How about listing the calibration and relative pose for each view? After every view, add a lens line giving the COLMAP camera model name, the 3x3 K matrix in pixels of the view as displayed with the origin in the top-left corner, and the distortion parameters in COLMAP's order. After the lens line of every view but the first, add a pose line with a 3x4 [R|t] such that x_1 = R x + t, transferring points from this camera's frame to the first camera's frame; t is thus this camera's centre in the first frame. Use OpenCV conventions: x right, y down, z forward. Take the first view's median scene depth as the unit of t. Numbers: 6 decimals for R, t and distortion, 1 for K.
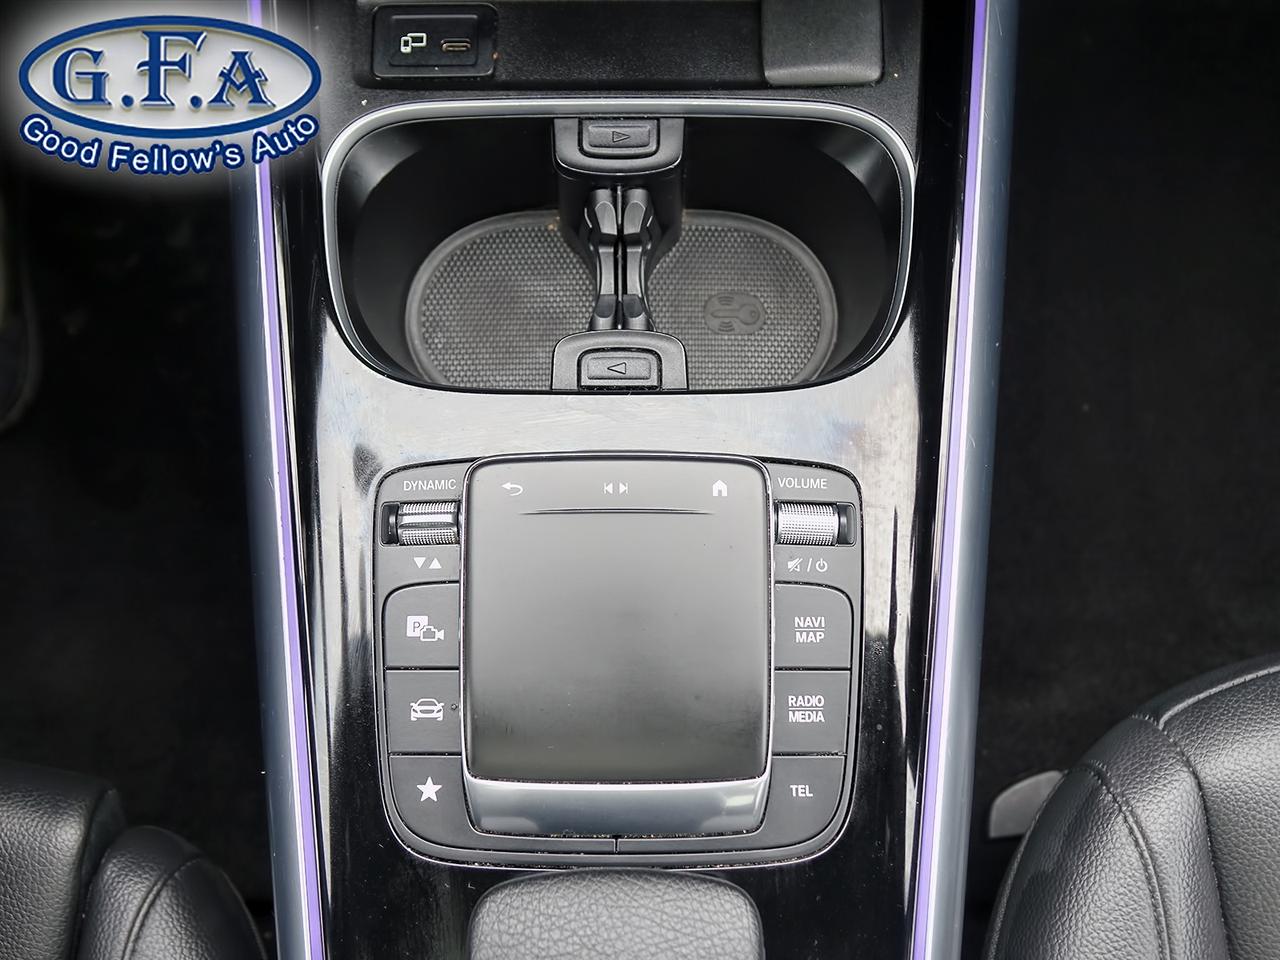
lens RADIAL K [[1231.4, 0, 630.5], [0, 1231.4, 473.5], [0, 0, 1]] dist [-0.017720, -0.003973]
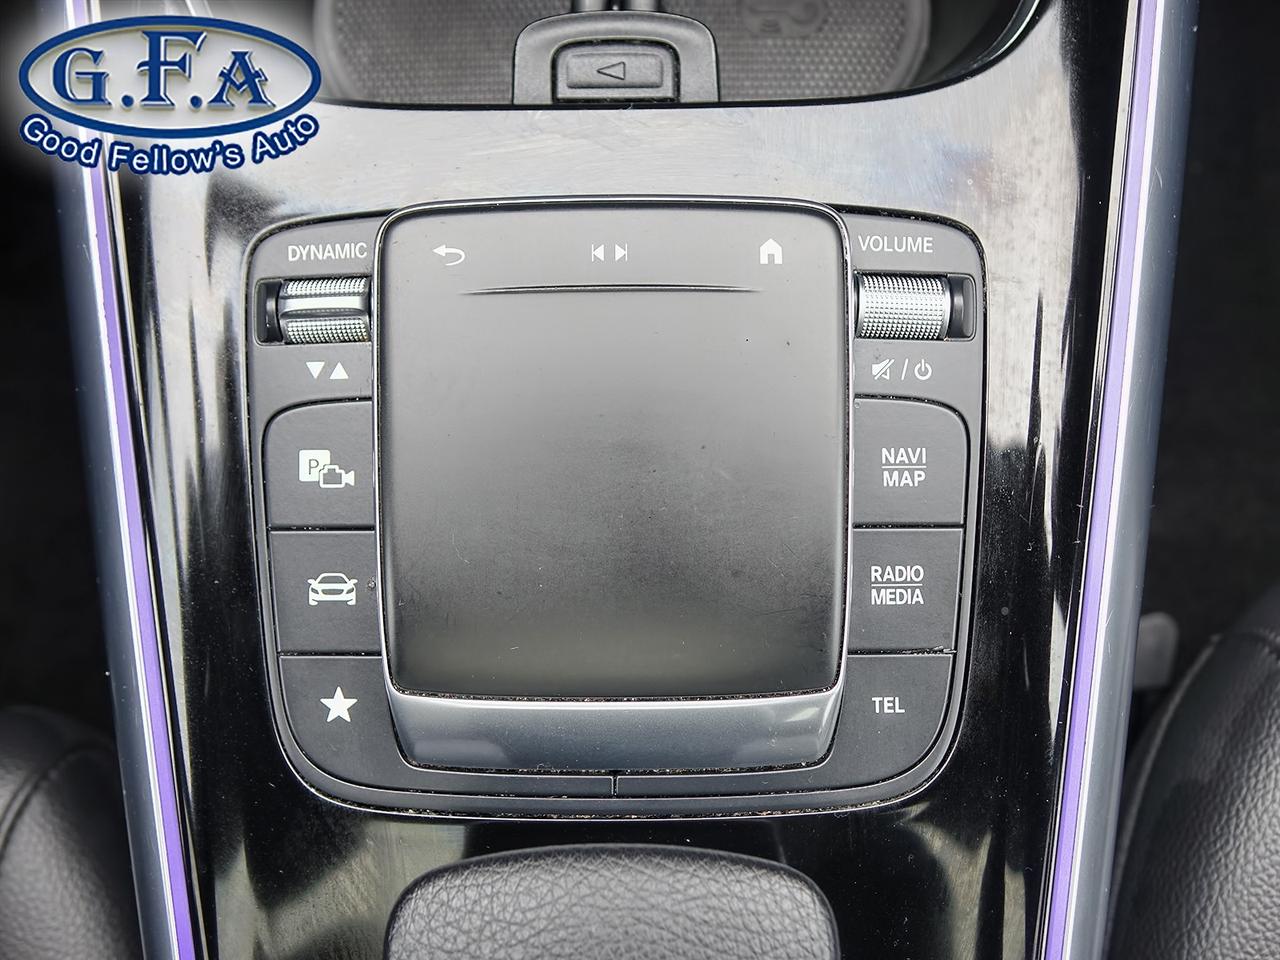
lens RADIAL K [[1231.4, 0, 630.5], [0, 1231.4, 473.5], [0, 0, 1]] dist [-0.017720, -0.003973]
pose [[0.999918, -0.006103, -0.011242, 0.005593], [0.007880, 0.986184, 0.165465, 0.019264], [0.010077, -0.165540, 0.986152, 0.342752]]
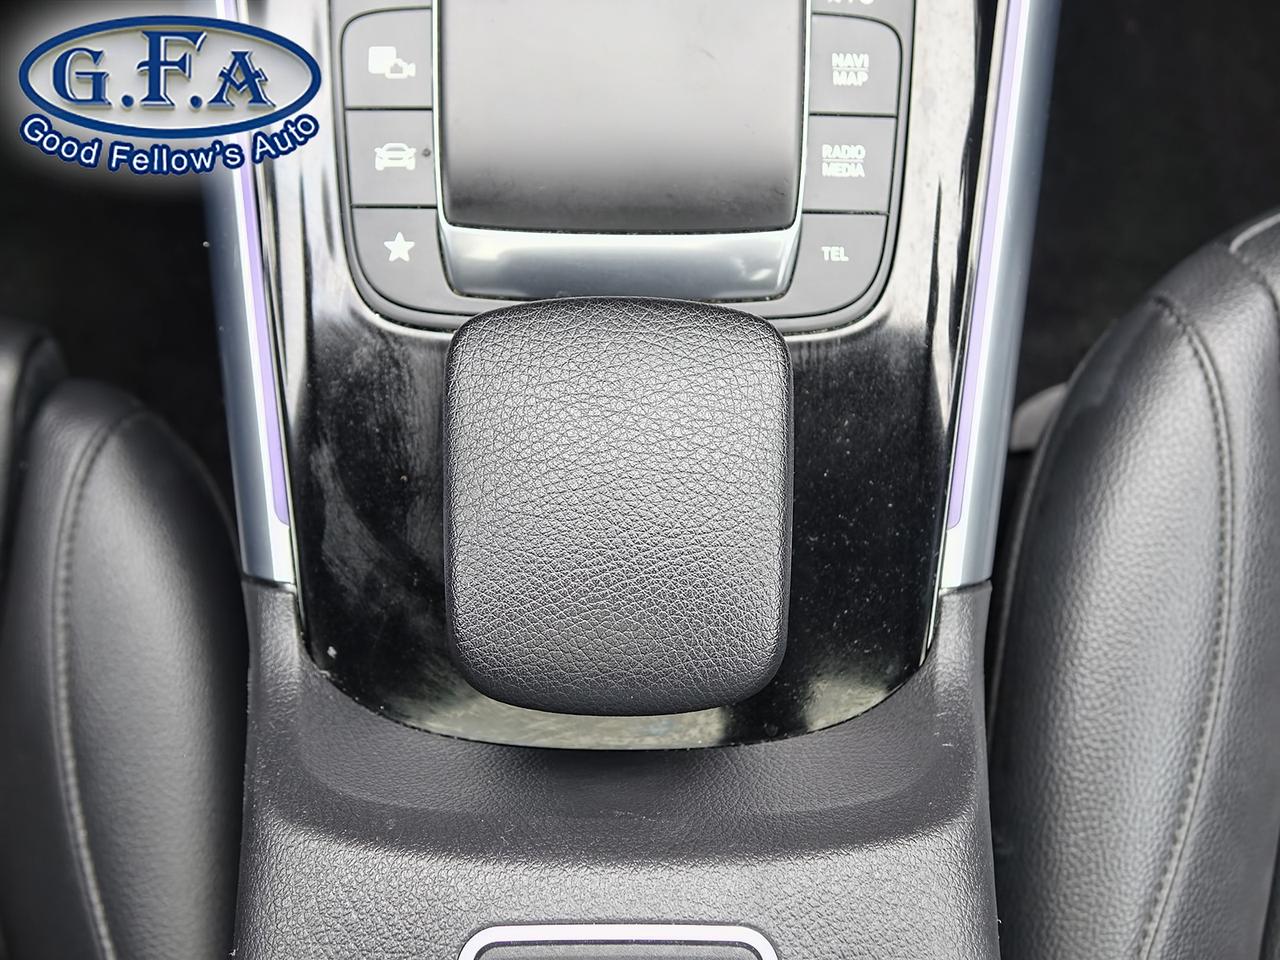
lens RADIAL K [[1231.4, 0, 630.5], [0, 1231.4, 473.5], [0, 0, 1]] dist [-0.017720, -0.003973]
pose [[0.999892, 0.009019, 0.011621, -0.011562], [-0.010900, 0.984759, 0.173583, 0.254044], [-0.009879, -0.173691, 0.984751, 0.127211]]
